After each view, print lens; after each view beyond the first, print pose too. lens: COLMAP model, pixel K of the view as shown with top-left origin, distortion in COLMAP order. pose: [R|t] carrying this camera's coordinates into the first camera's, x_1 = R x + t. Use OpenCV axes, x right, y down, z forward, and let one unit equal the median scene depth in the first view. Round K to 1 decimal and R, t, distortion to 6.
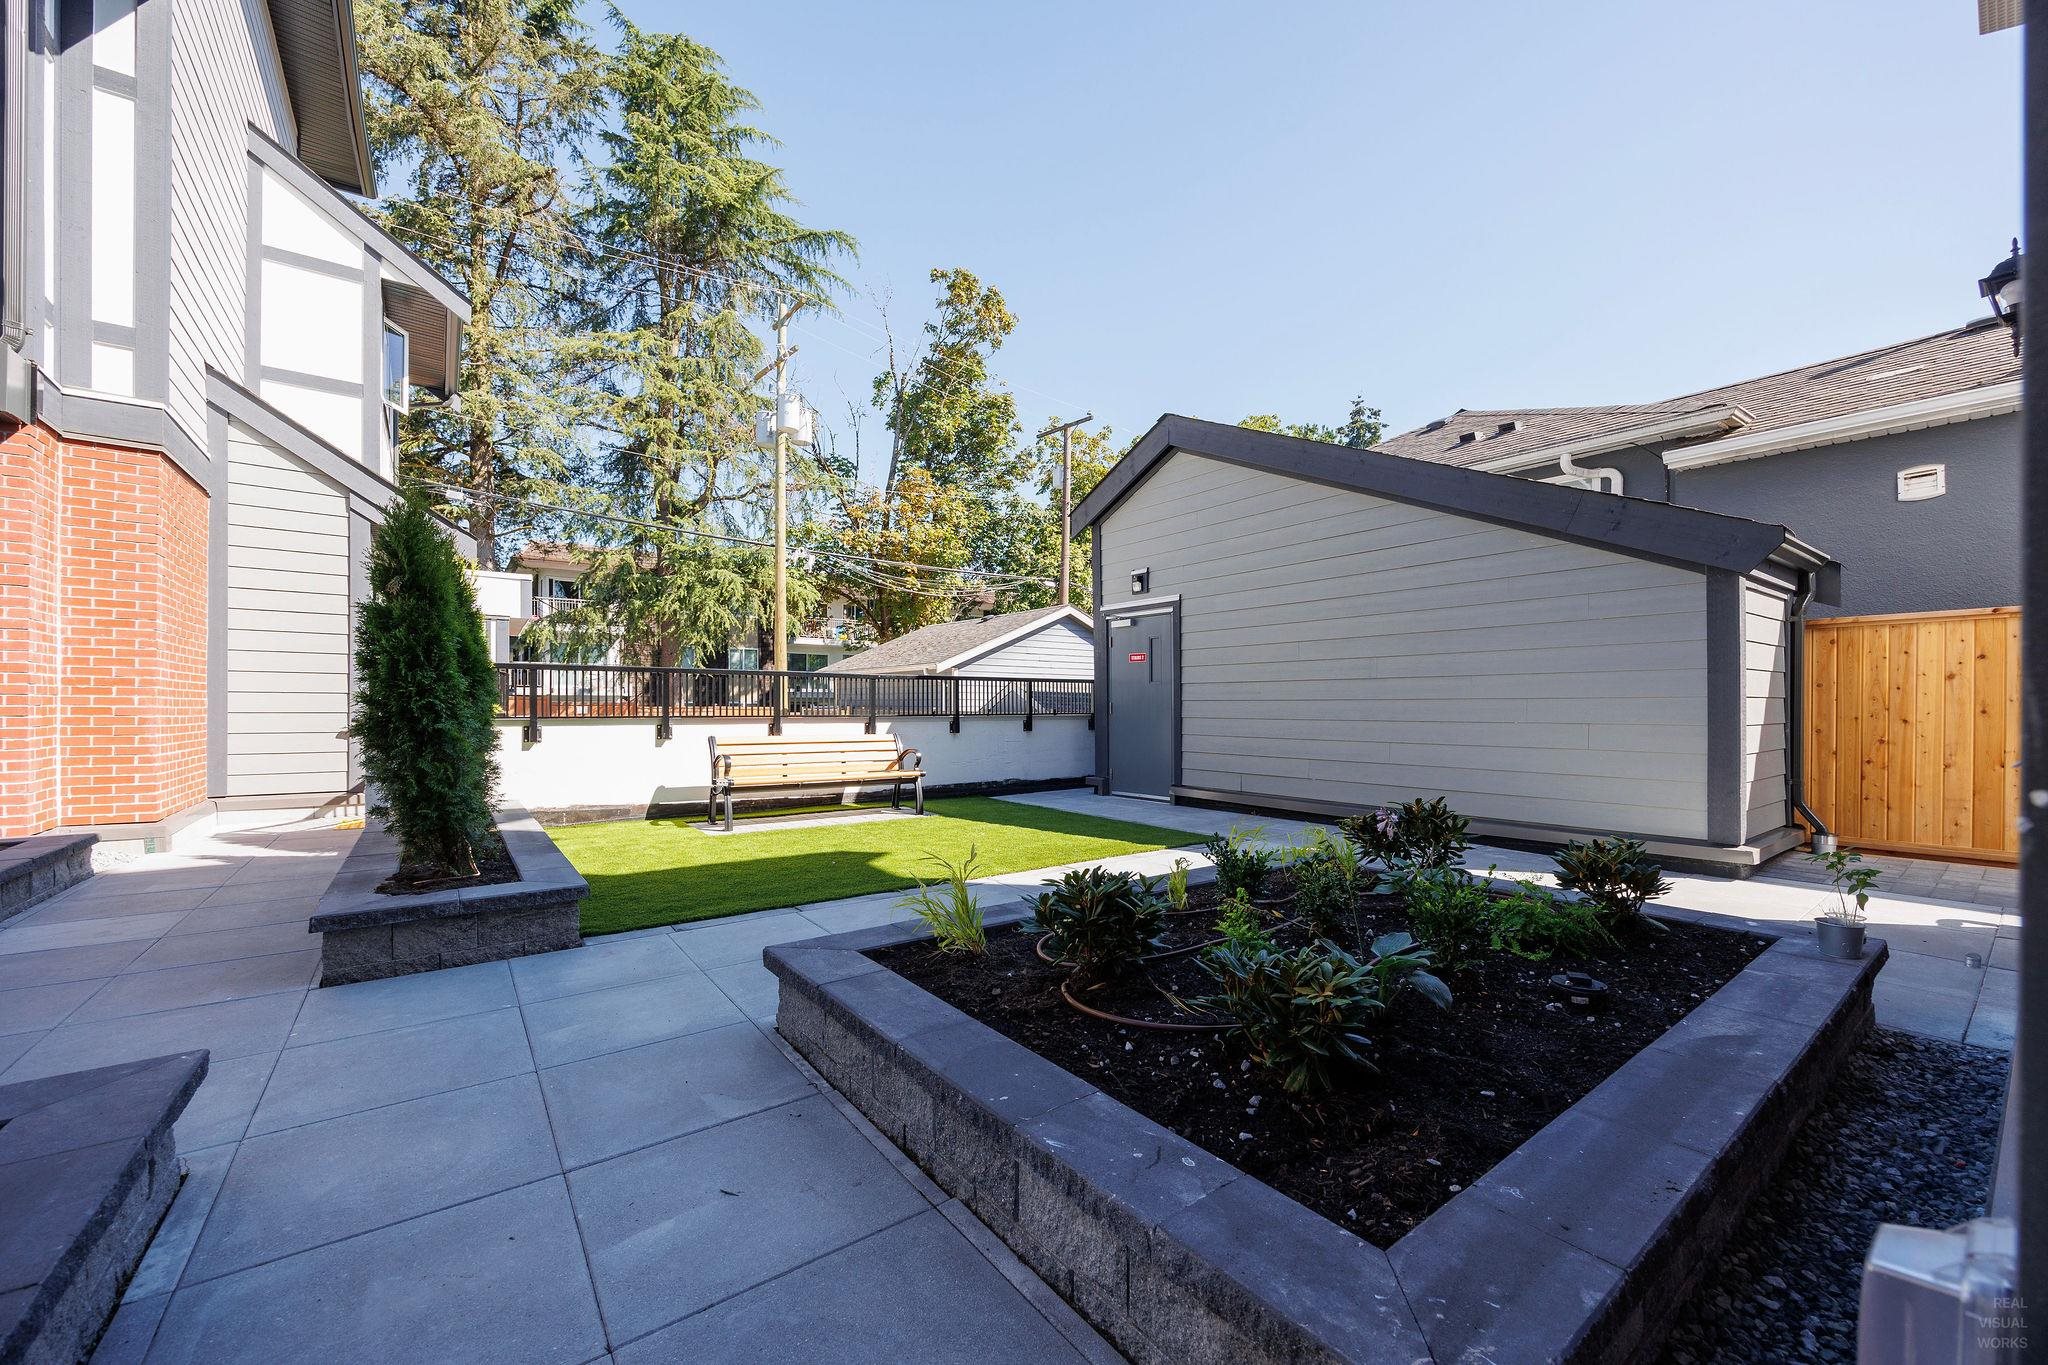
lens RADIAL K [[813.8, 0, 1022.0], [0, 813.8, 712.7], [0, 0, 1]] dist [-0.001089, -0.000177]
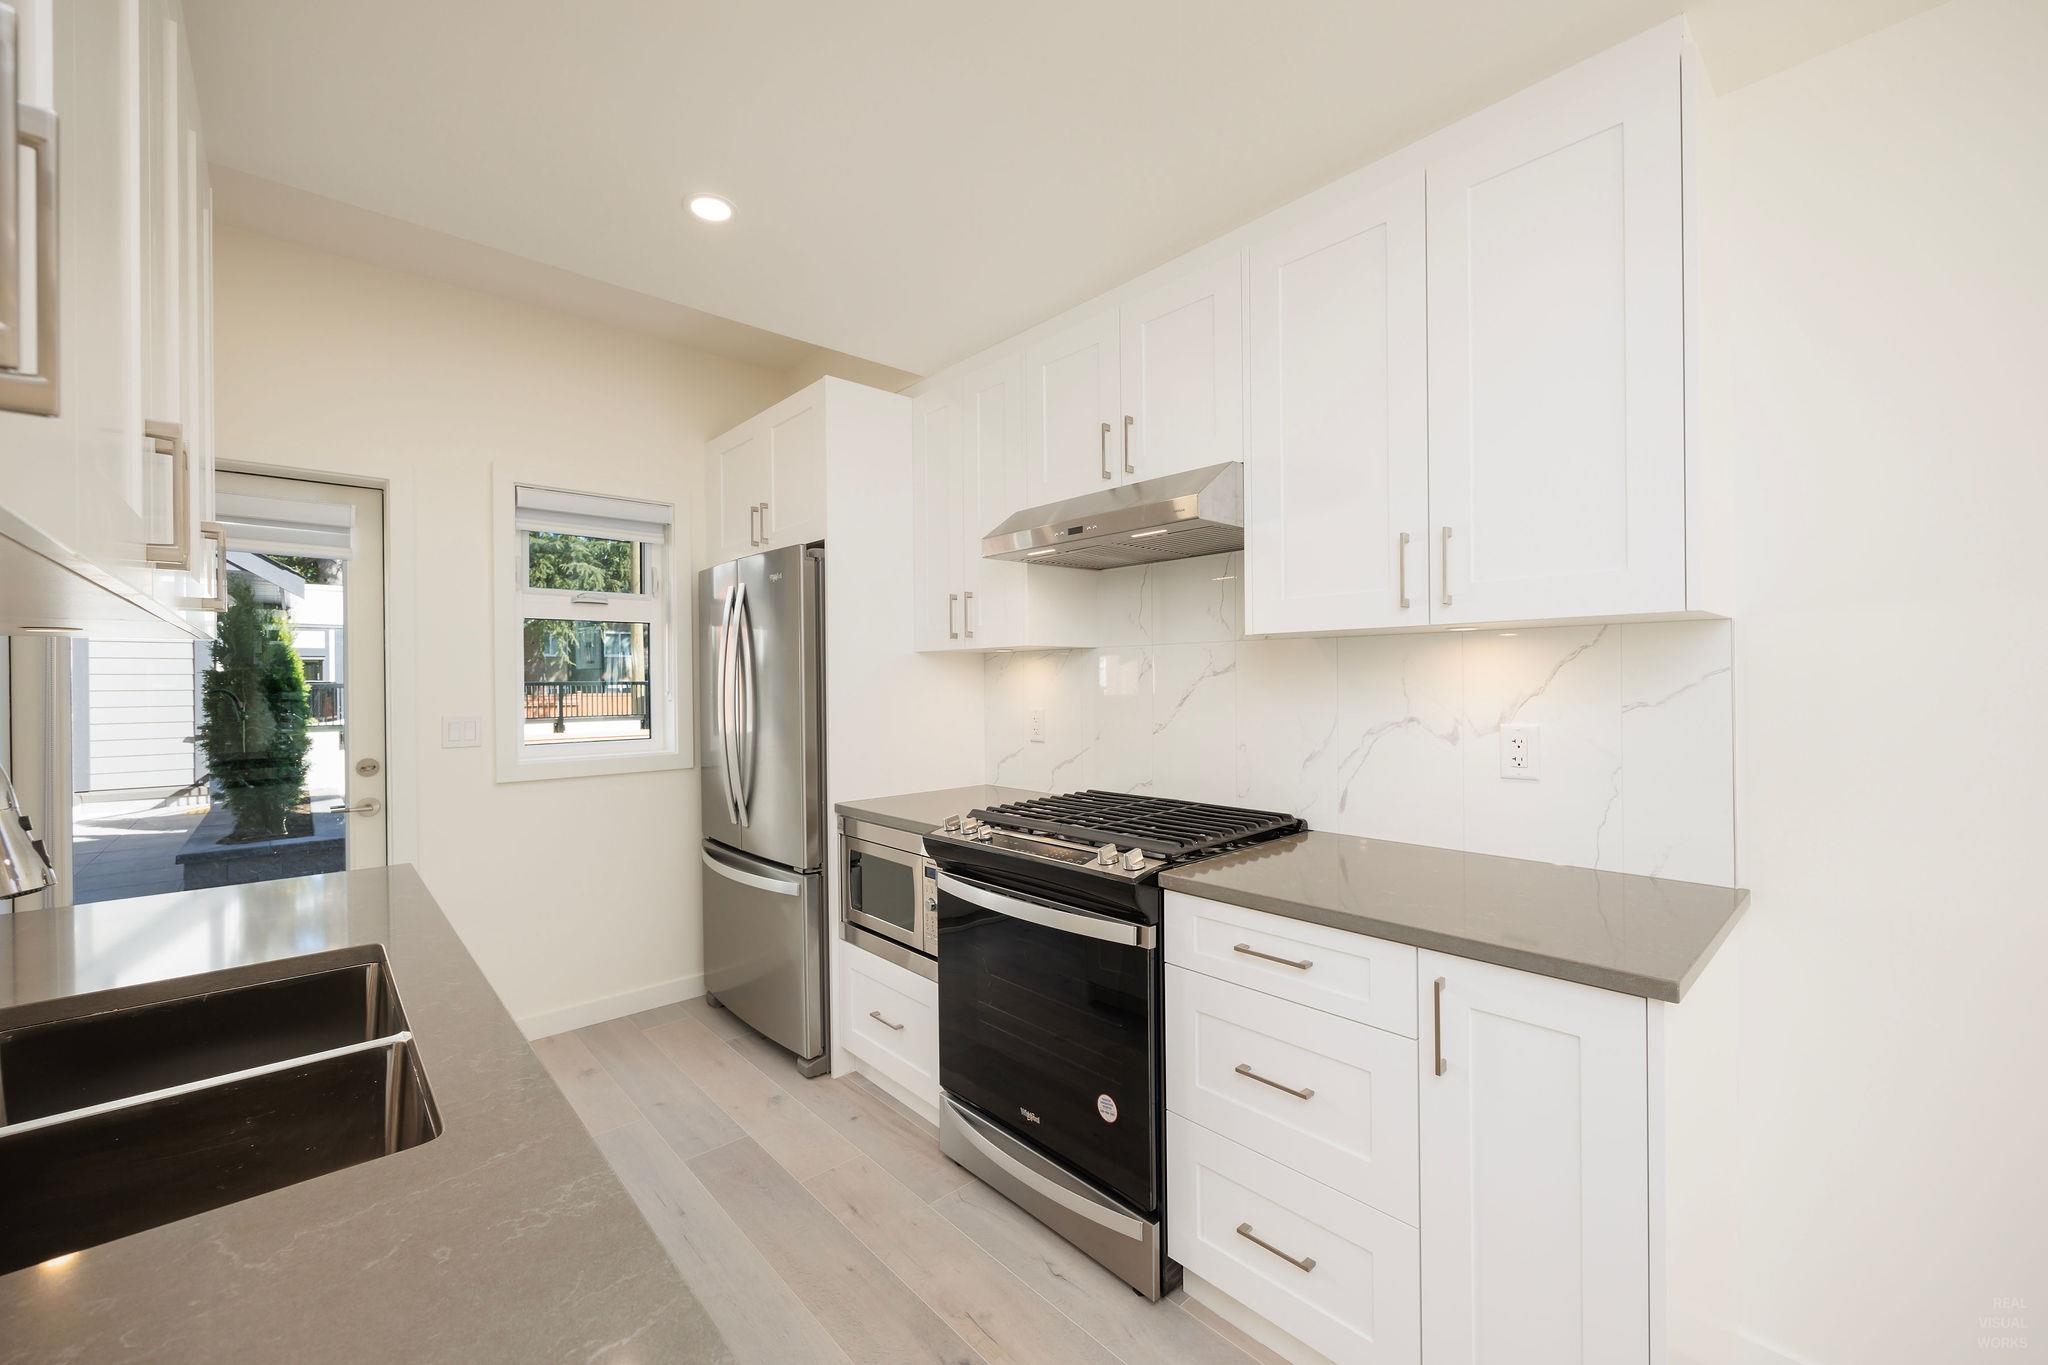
lens RADIAL K [[813.8, 0, 1021.0], [0, 813.8, 682.9], [0, 0, 1]] dist [-0.001089, -0.000177]
pose [[0.994213, -0.010017, 0.106963, 0.556145], [0.010700, 0.999926, -0.005812, -0.068326], [-0.106897, 0.006922, 0.994246, -0.692698]]
